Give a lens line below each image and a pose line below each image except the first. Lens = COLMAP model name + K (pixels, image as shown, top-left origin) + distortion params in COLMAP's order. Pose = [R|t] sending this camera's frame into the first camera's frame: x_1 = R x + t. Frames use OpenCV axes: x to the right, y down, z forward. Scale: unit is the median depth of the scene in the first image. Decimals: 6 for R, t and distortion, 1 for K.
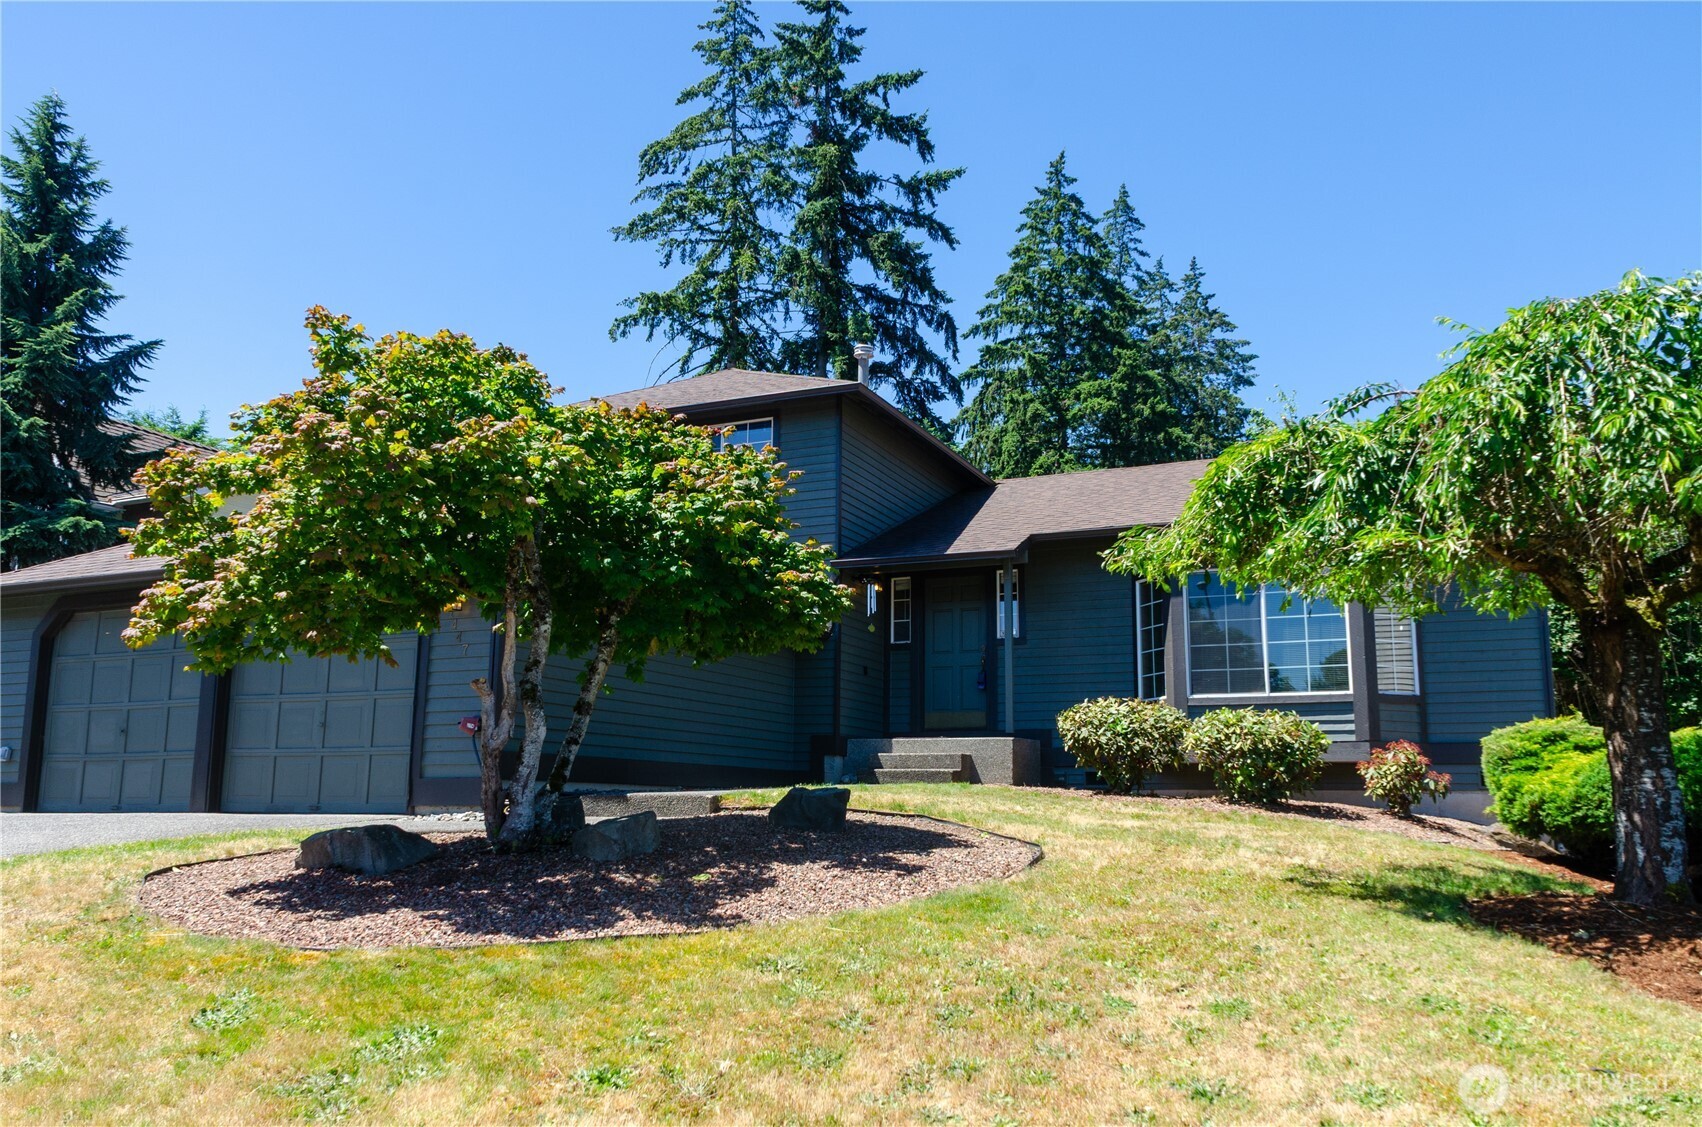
lens RADIAL K [[1309.2, 0, 850.5], [0, 1309.2, 607.3], [0, 0, 1]] dist [0.000591, 0.001770]
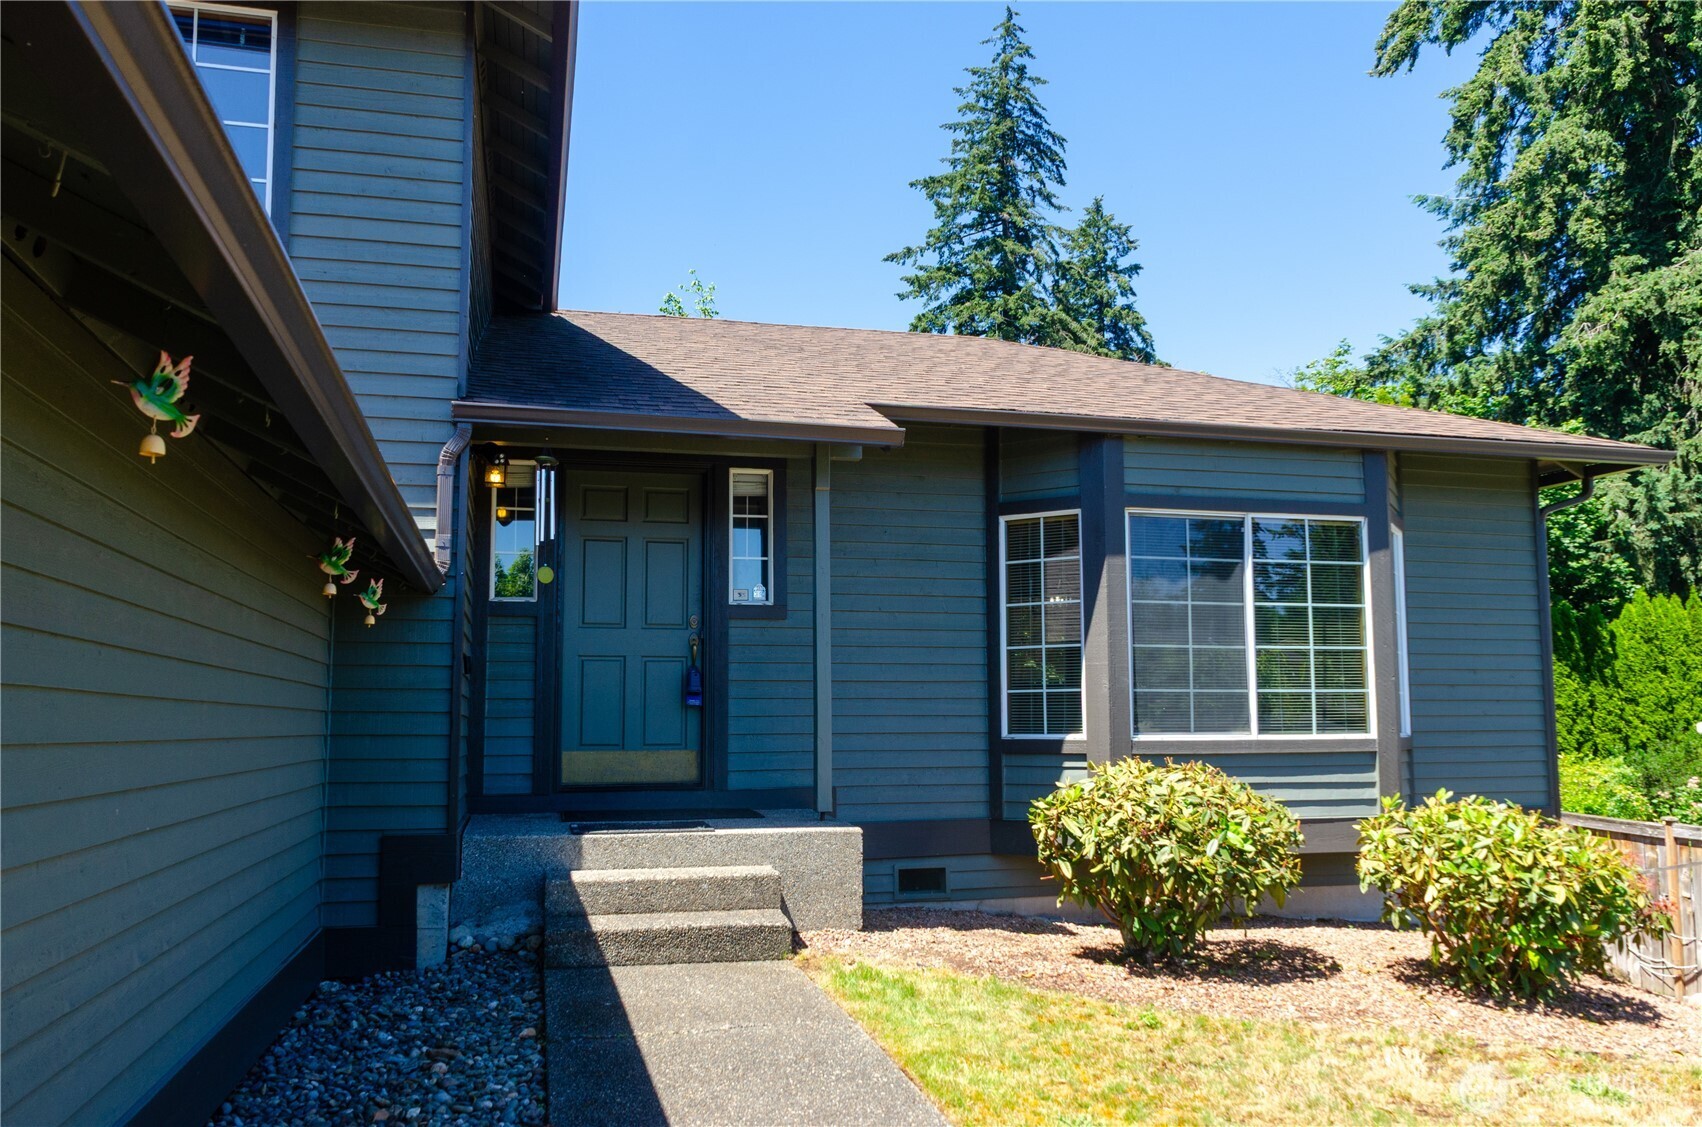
lens RADIAL K [[1309.2, 0, 850.5], [0, 1309.2, 607.3], [0, 0, 1]] dist [0.000591, 0.001770]
pose [[0.788801, 0.043722, 0.613092, -0.172001], [-0.082156, 0.996016, 0.034672, 0.004256], [-0.609133, -0.077719, 0.789251, 0.636545]]
